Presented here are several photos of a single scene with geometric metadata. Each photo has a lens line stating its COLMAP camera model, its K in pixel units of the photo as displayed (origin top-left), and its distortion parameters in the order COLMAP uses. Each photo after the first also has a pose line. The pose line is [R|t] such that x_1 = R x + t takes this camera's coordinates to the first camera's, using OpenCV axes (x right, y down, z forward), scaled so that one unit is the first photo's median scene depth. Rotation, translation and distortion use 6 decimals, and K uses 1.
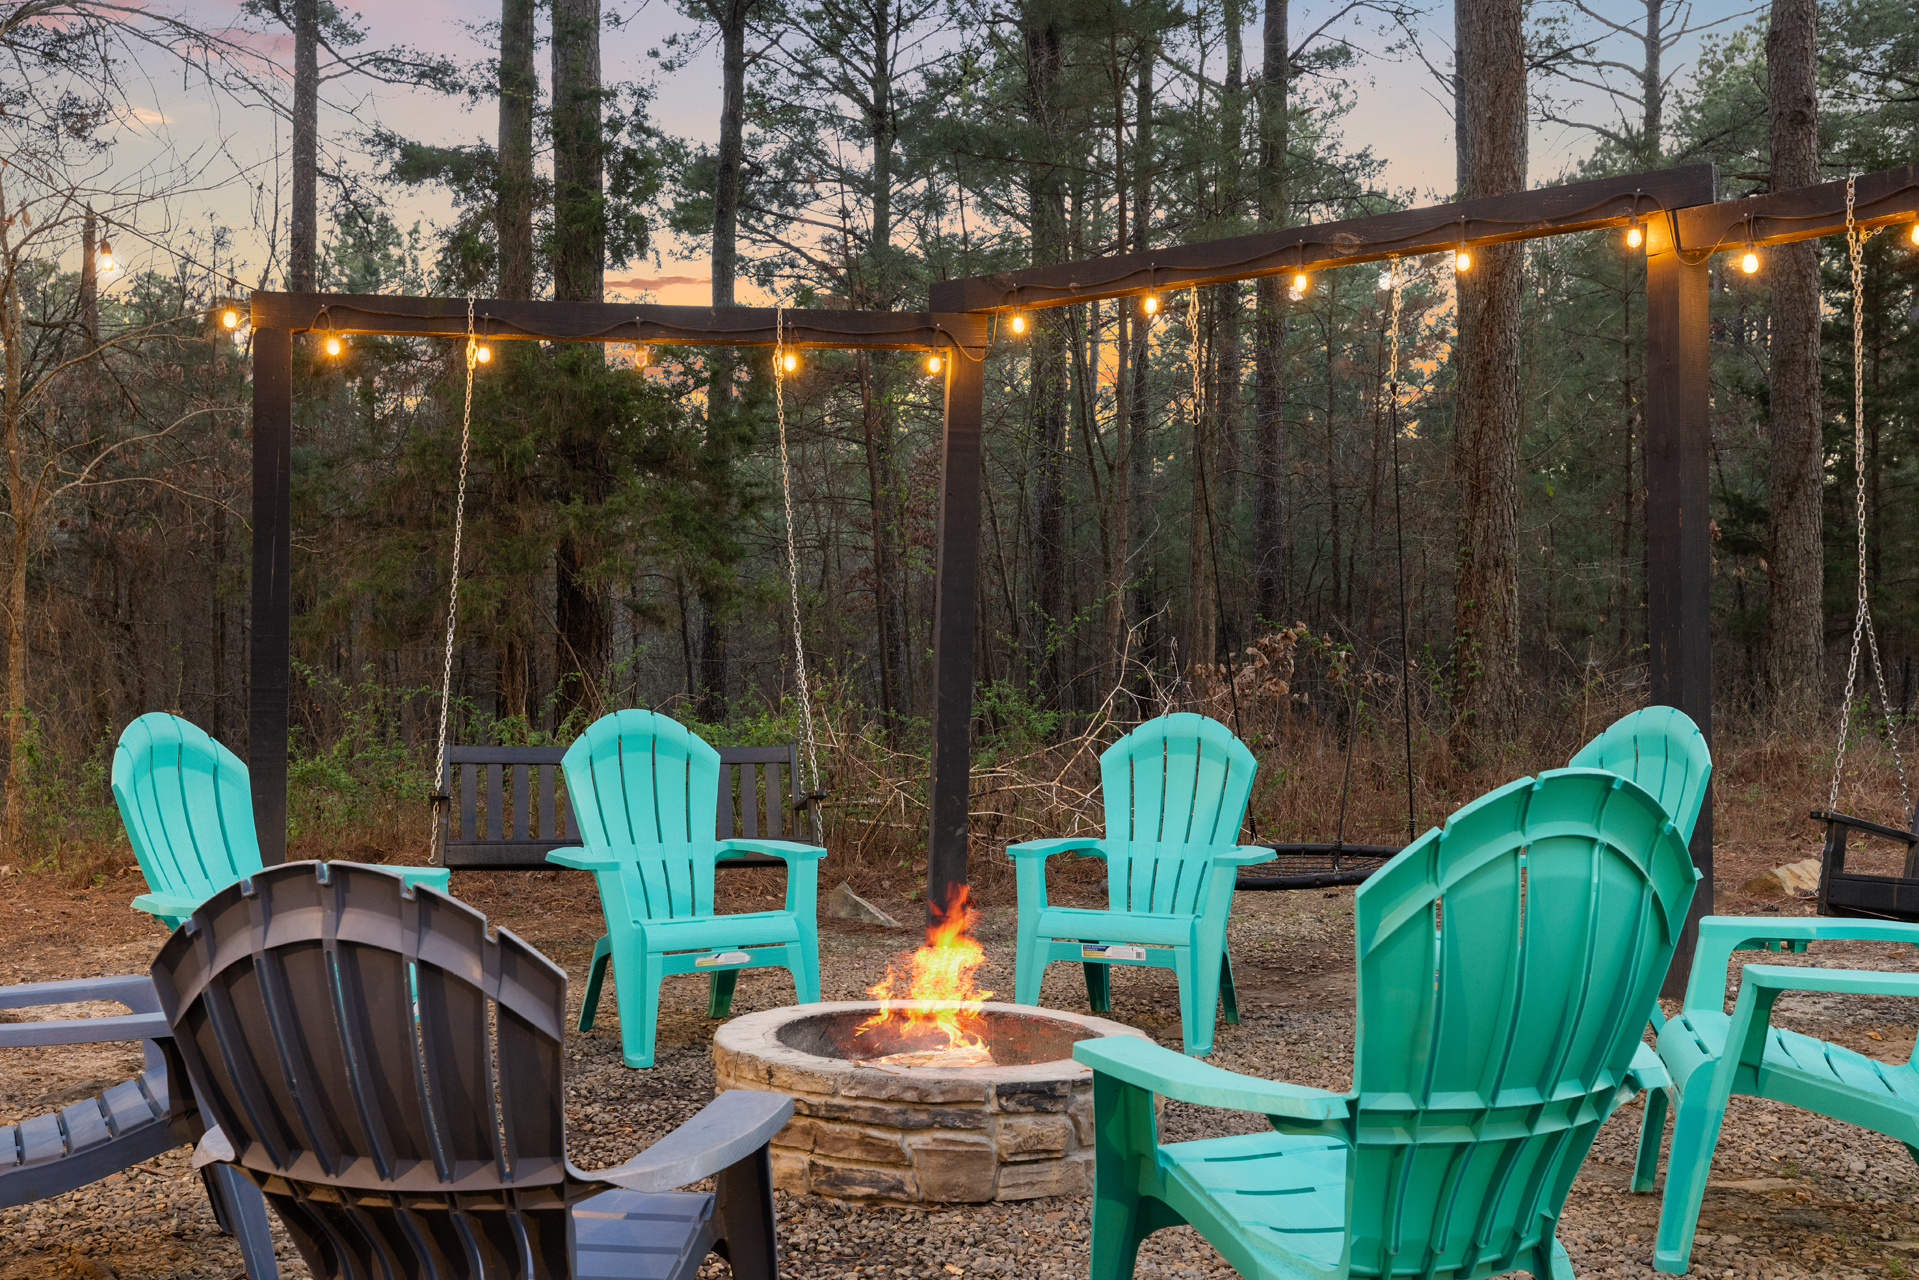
lens RADIAL K [[1917.0, 0, 959.5], [0, 1917.0, 640.0], [0, 0, 1]] dist [0.000083, -0.003920]
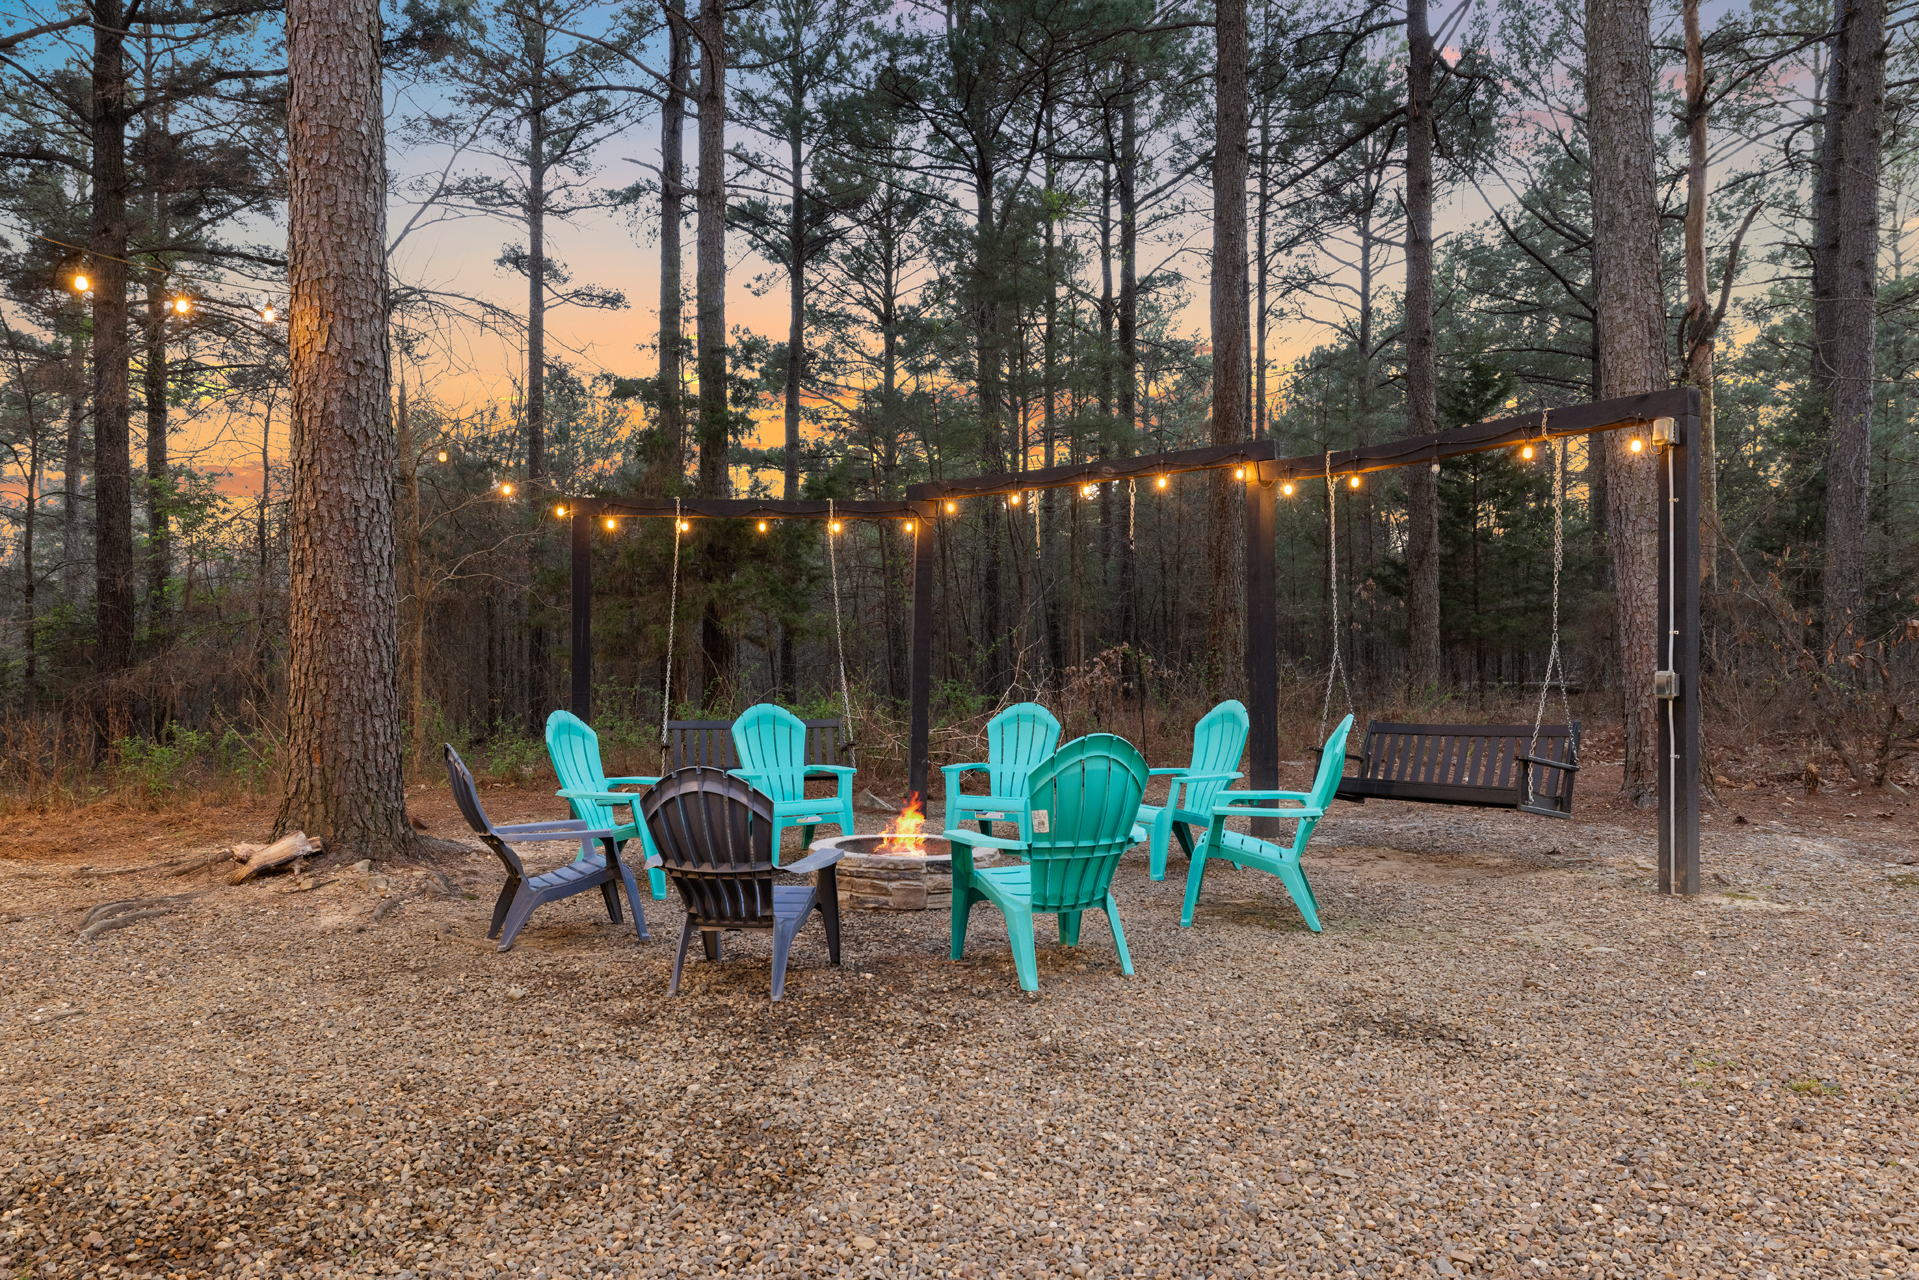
lens RADIAL K [[1232.3, 0, 959.5], [0, 1232.3, 640.0], [0, 0, 1]] dist [0.001763, 0.000195]
pose [[0.999878, -0.008502, 0.013139, 0.011431], [0.008522, 0.999963, -0.001441, -0.012665], [-0.013127, 0.001553, 0.999913, -0.150338]]
